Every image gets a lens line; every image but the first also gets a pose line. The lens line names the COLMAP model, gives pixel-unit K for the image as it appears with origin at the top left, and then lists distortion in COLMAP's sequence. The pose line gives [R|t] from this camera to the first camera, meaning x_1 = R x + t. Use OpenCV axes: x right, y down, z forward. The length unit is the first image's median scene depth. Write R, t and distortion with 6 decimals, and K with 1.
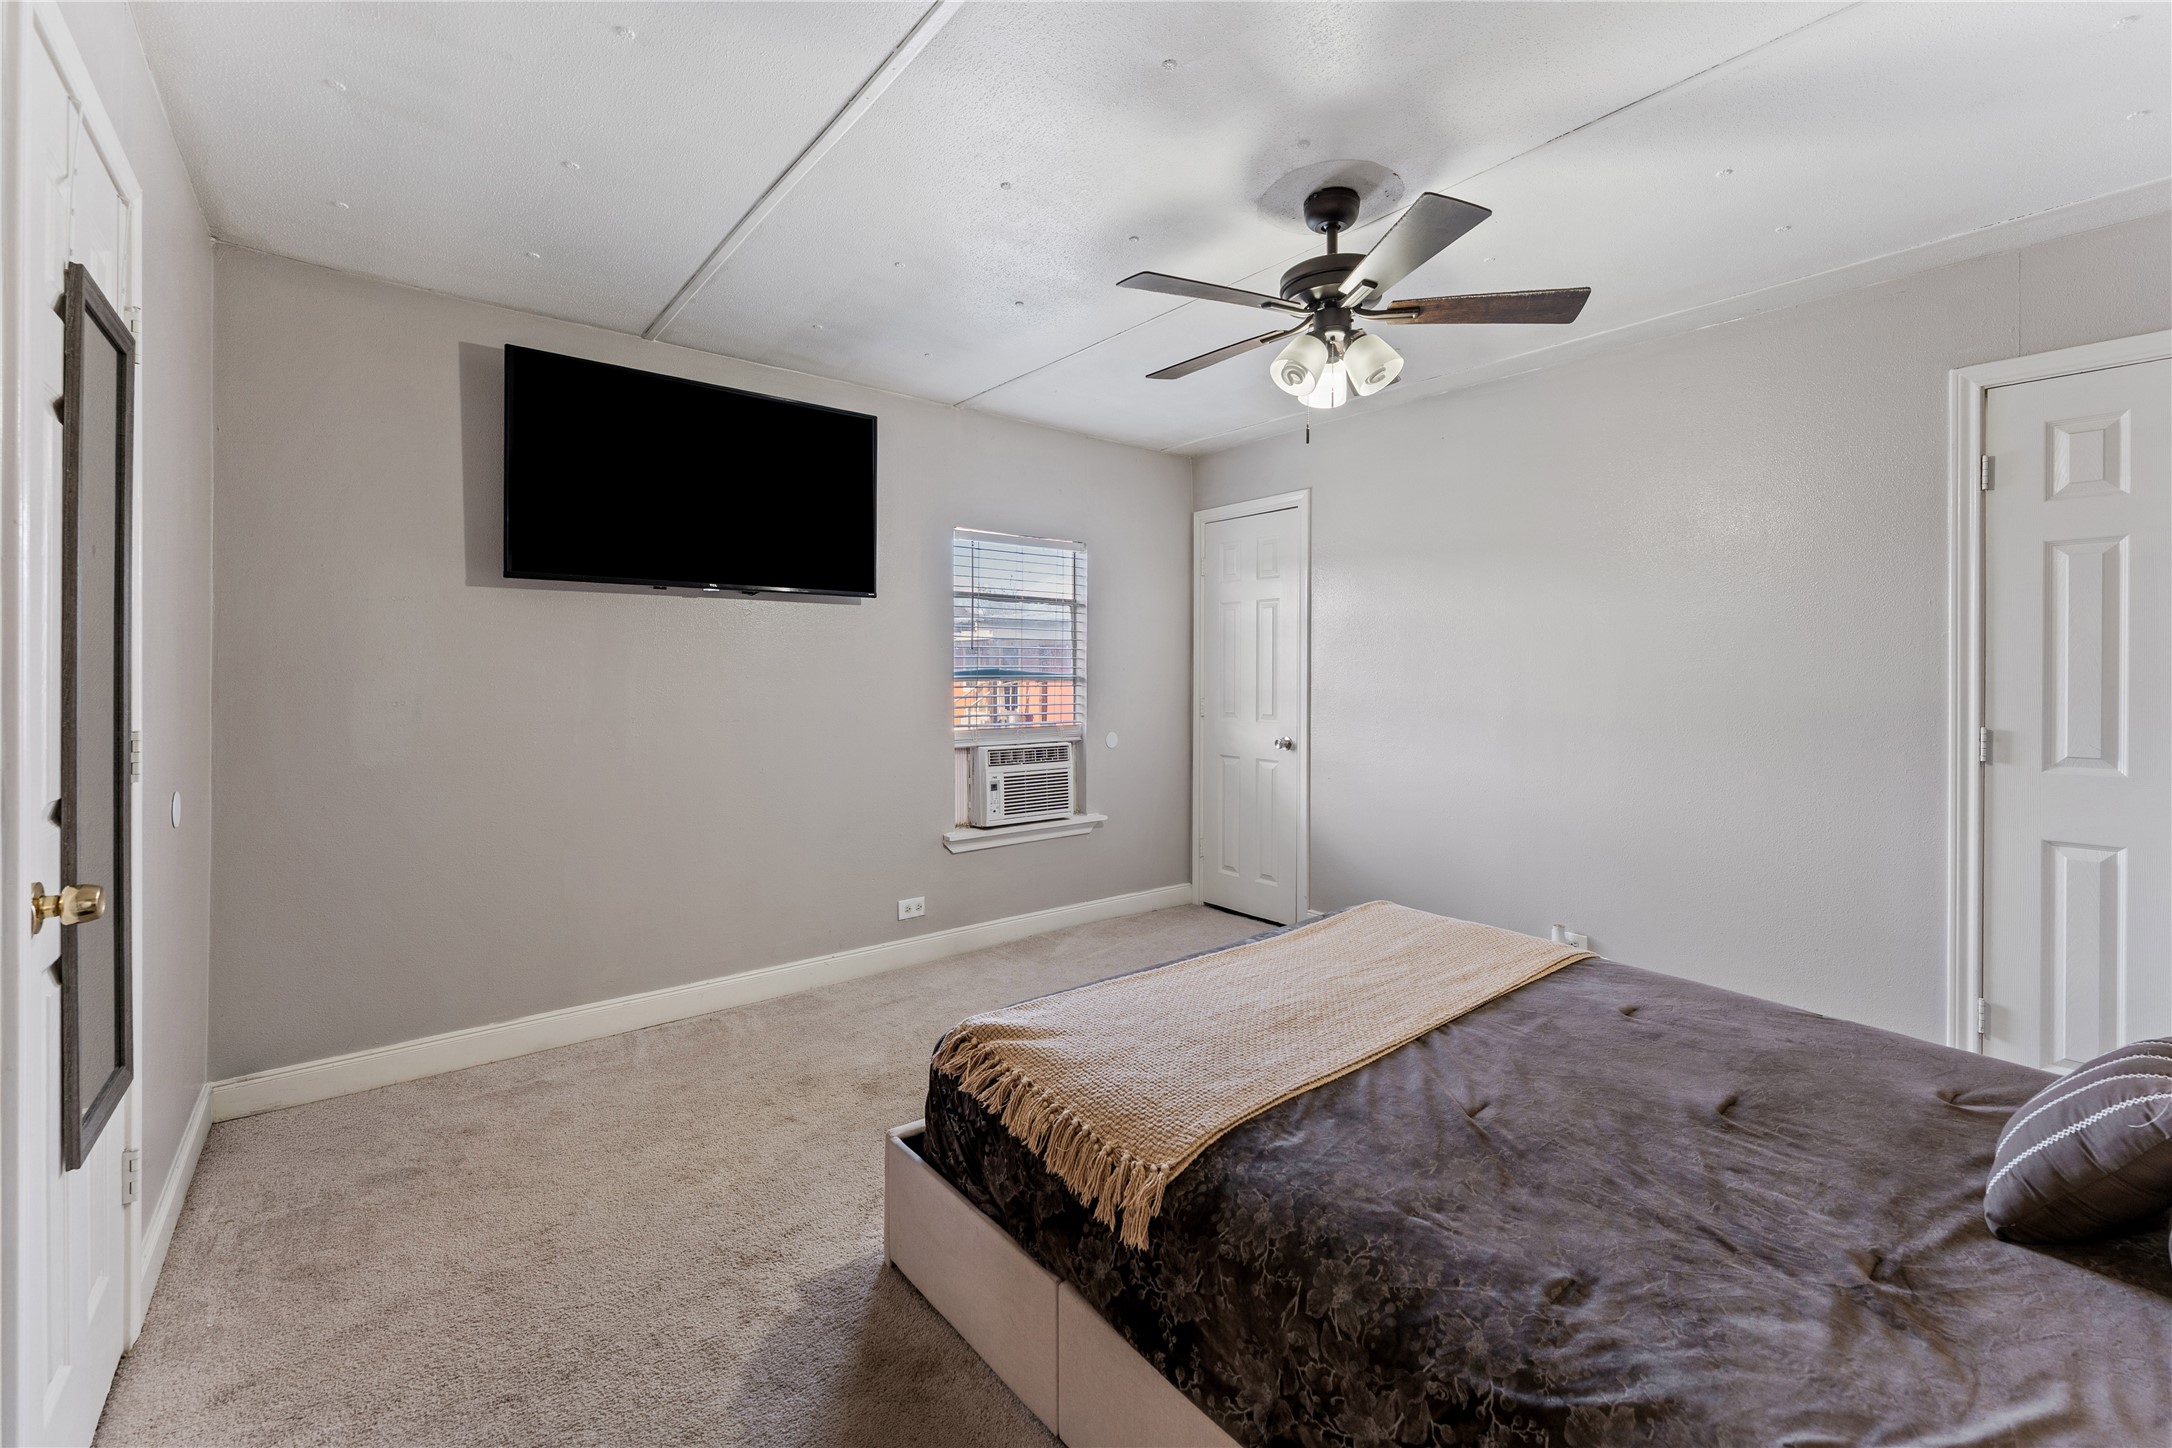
lens RADIAL K [[903.2, 0, 1081.5], [0, 903.2, 676.6], [0, 0, 1]] dist [0.000718, -0.000554]
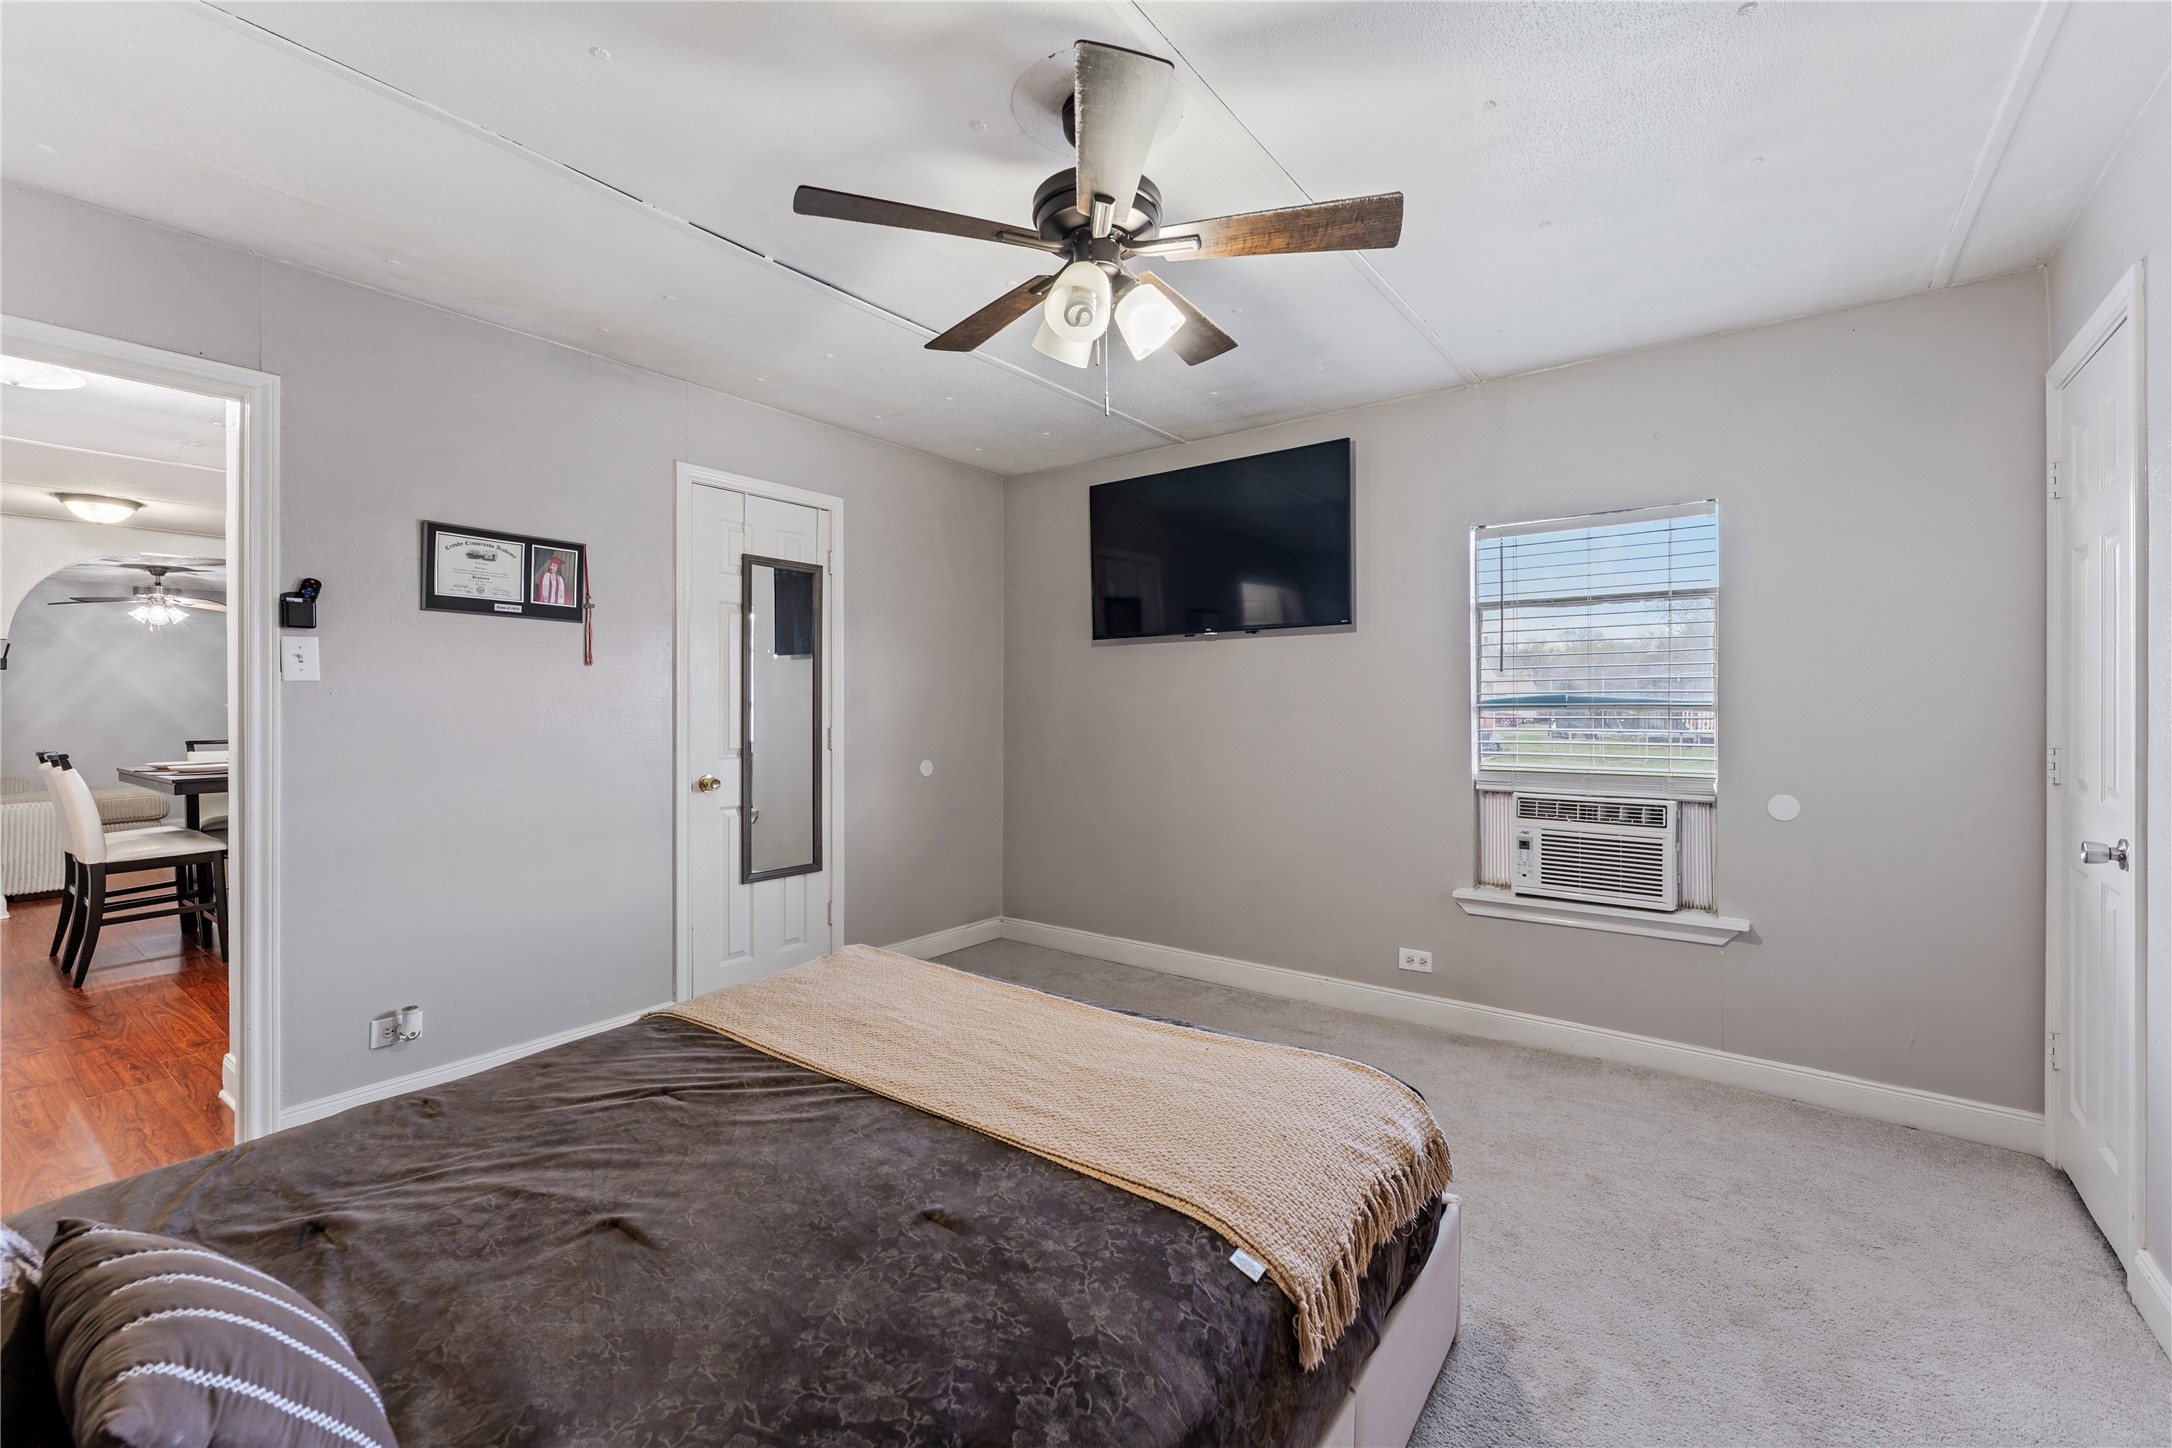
lens RADIAL K [[903.2, 0, 1079.4], [0, 903.2, 714.0], [0, 0, 1]] dist [0.000718, -0.000554]
pose [[0.235287, 0.008226, -0.971891, 0.584721], [-0.000156, 0.999964, 0.008425, 0.001400], [0.971926, -0.001830, 0.235280, 0.439234]]
